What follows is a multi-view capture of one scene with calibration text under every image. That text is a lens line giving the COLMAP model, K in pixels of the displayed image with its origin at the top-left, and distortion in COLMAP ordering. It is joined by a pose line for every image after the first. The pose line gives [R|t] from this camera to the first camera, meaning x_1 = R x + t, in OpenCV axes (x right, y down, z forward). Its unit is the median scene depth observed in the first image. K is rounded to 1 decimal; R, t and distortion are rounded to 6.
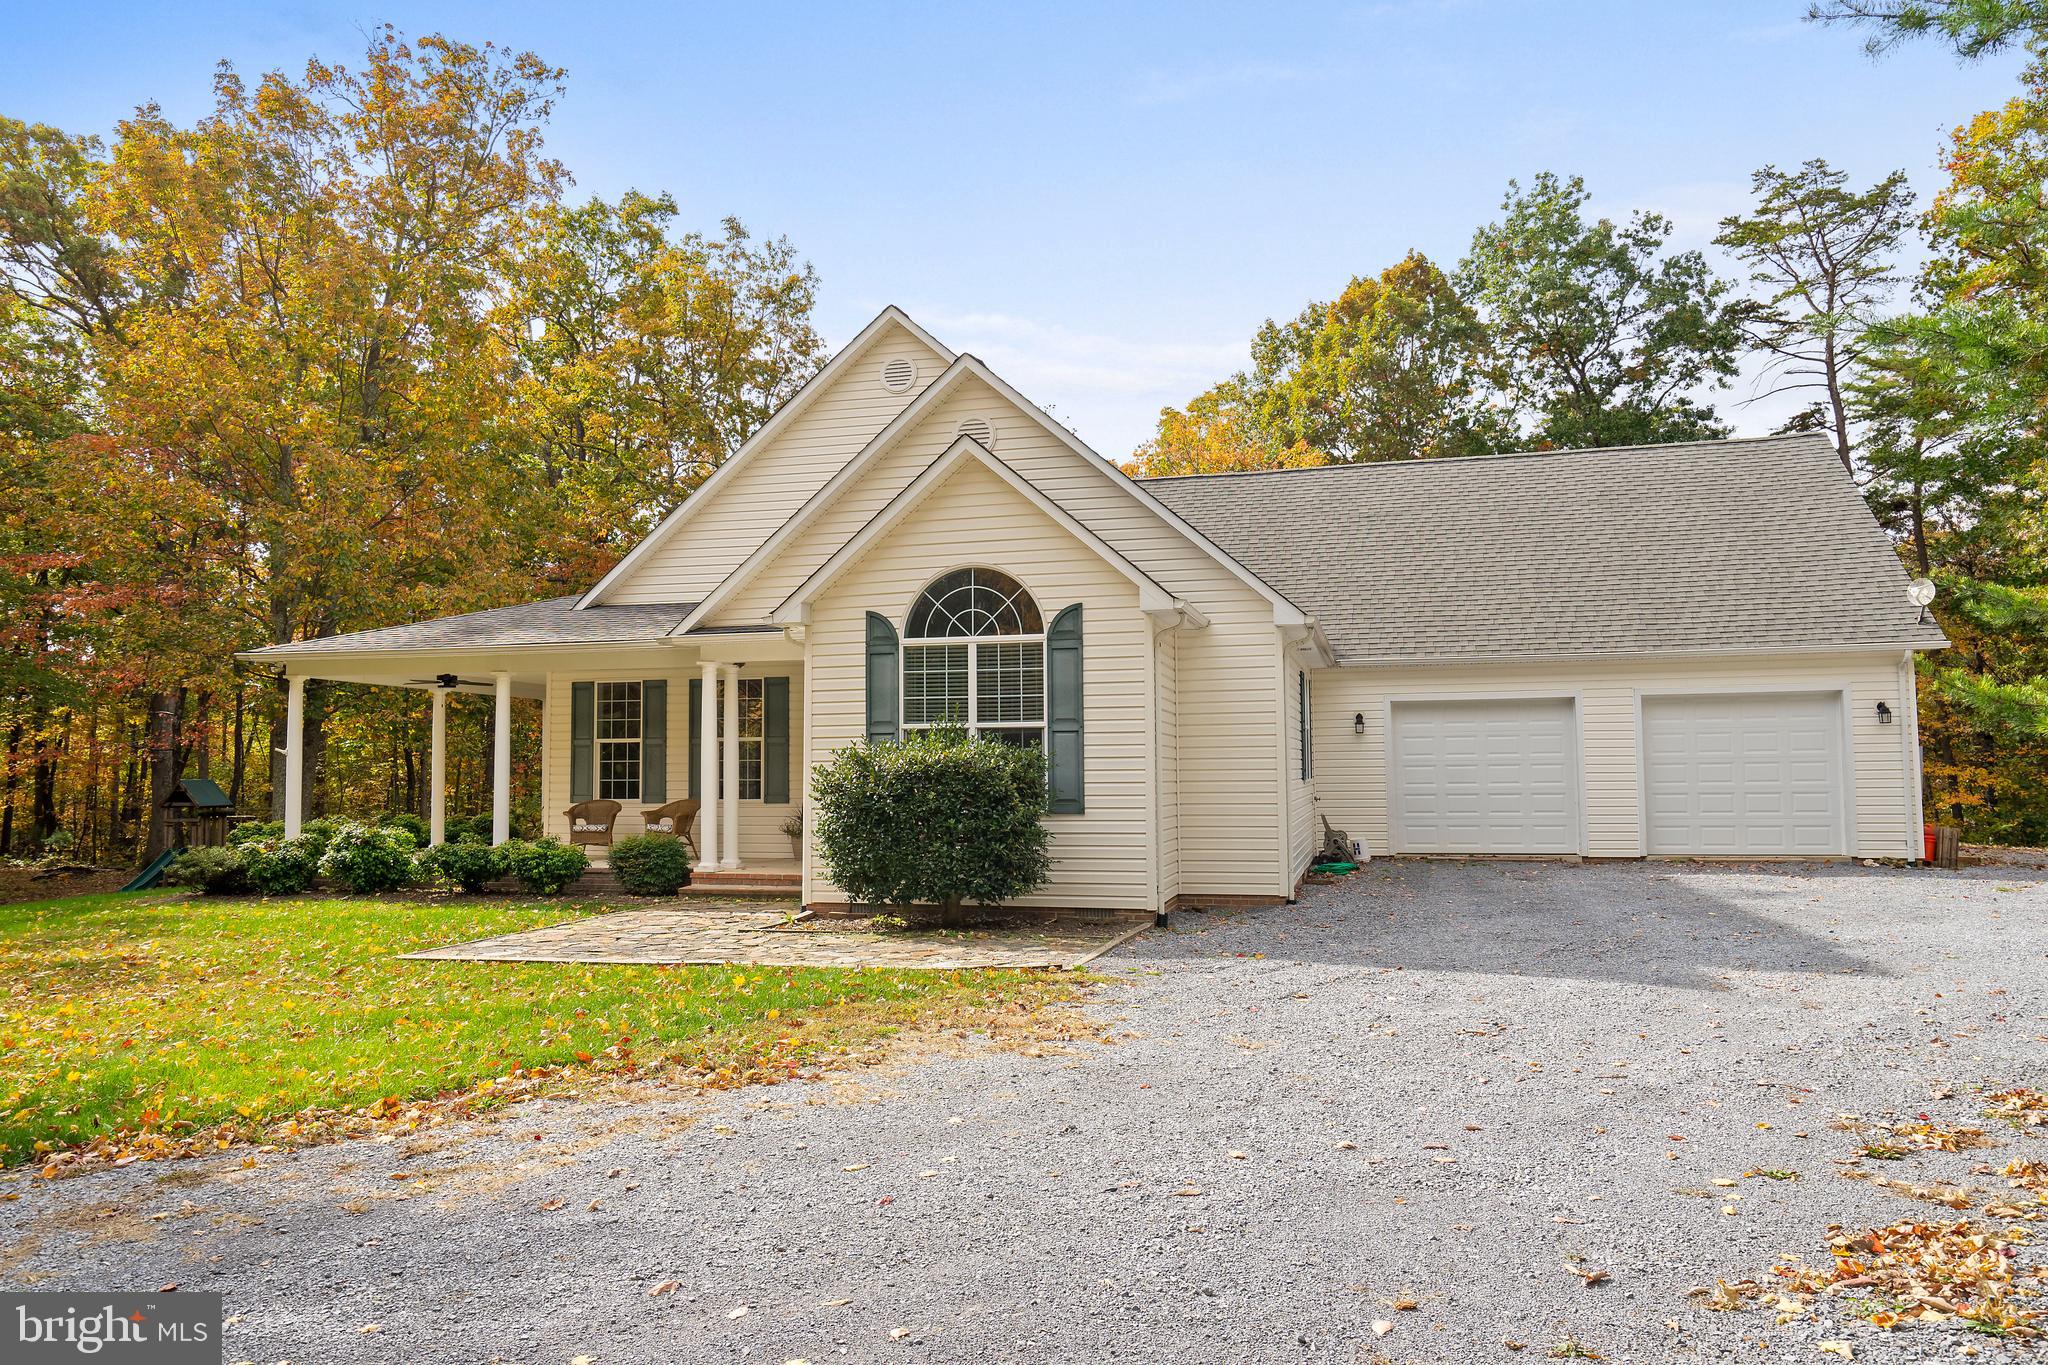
lens RADIAL K [[1408.9, 0, 1012.5], [0, 1408.9, 683.6], [0, 0, 1]] dist [-0.002844, 0.011837]
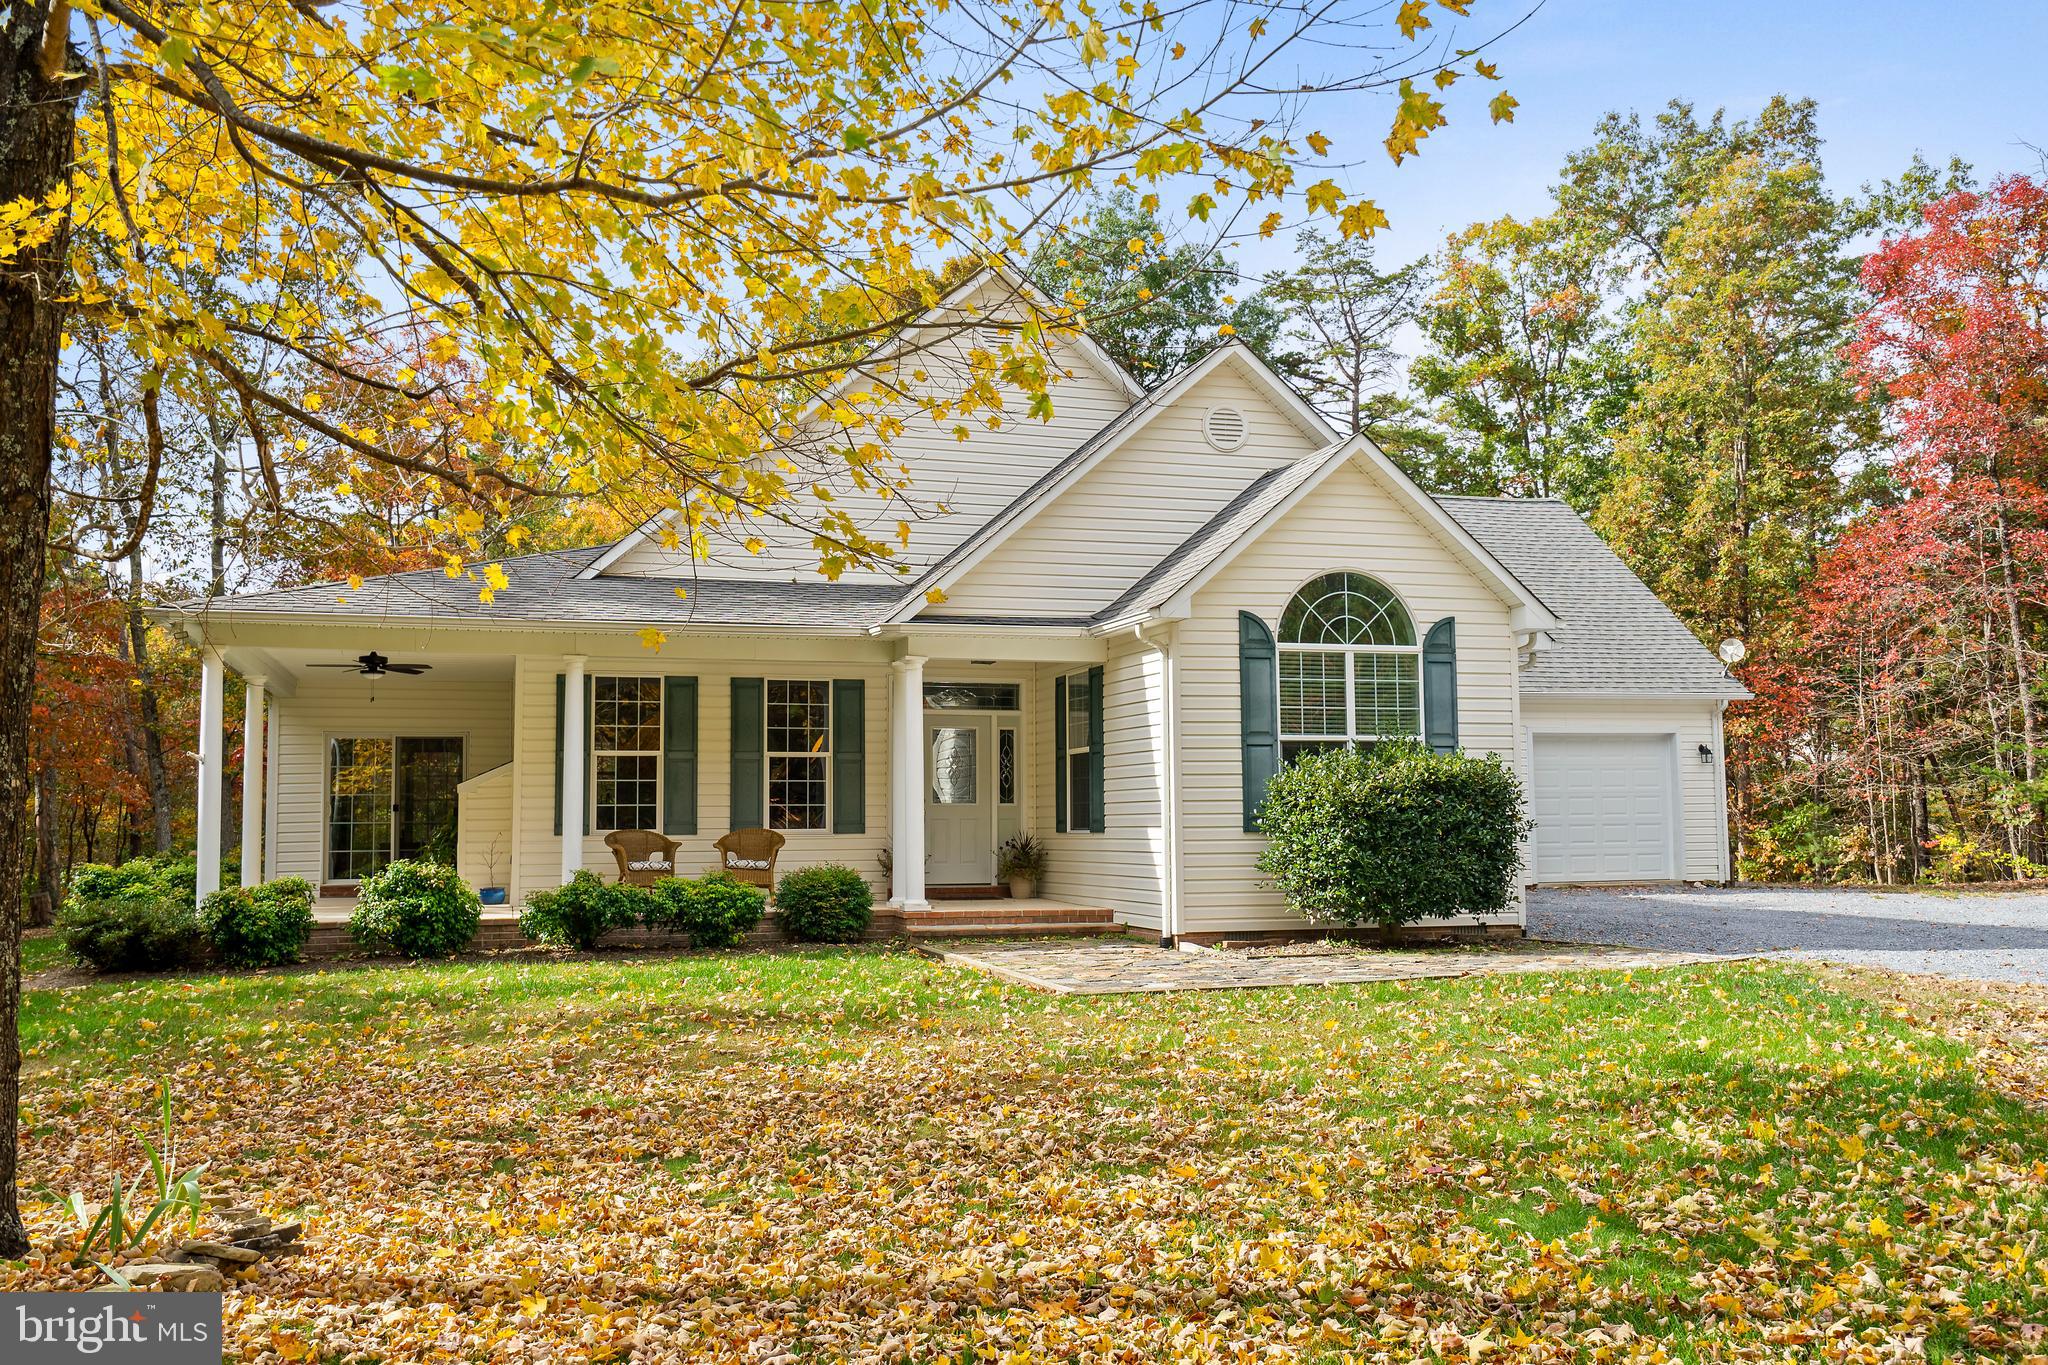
lens RADIAL K [[1728.3, 0, 1018.4], [0, 1728.3, 688.1], [0, 0, 1]] dist [-0.035835, 0.029480]
pose [[0.858385, 0.039911, 0.511451, -0.577200], [-0.026891, 0.999099, -0.032832, 0.028333], [-0.512301, 0.014429, 0.858685, 0.085327]]
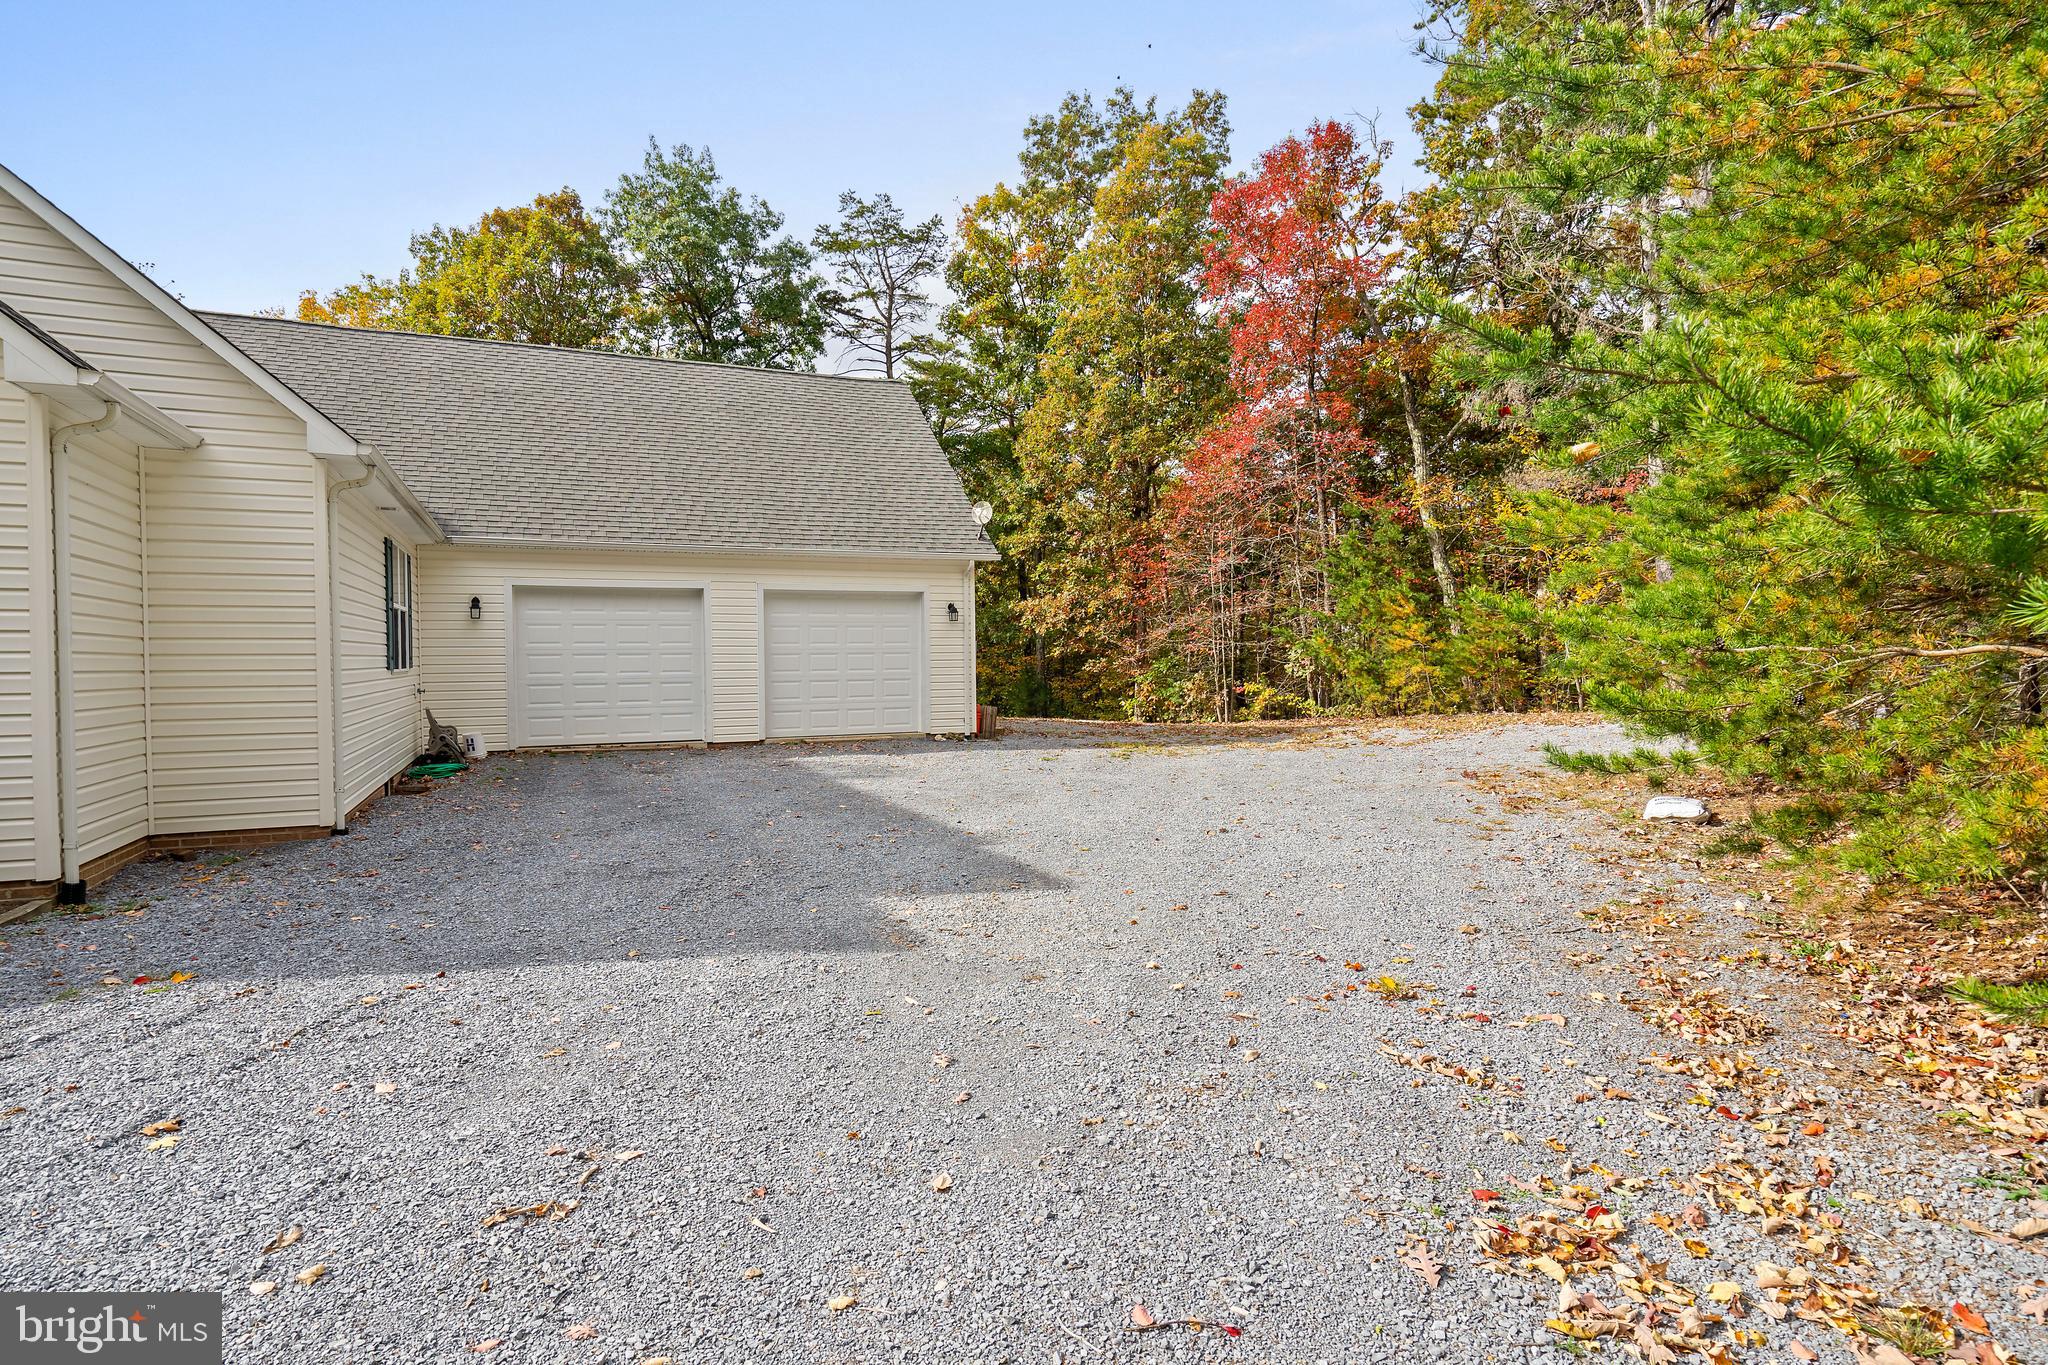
lens RADIAL K [[1064.9, 0, 1013.4], [0, 1064.9, 681.3], [0, 0, 1]] dist [-0.003520, 0.000263]
pose [[0.782511, -0.009801, 0.622559, 0.096017], [-0.038714, 0.997176, 0.064358, 0.019064], [-0.621432, -0.074463, 0.779922, 0.259892]]
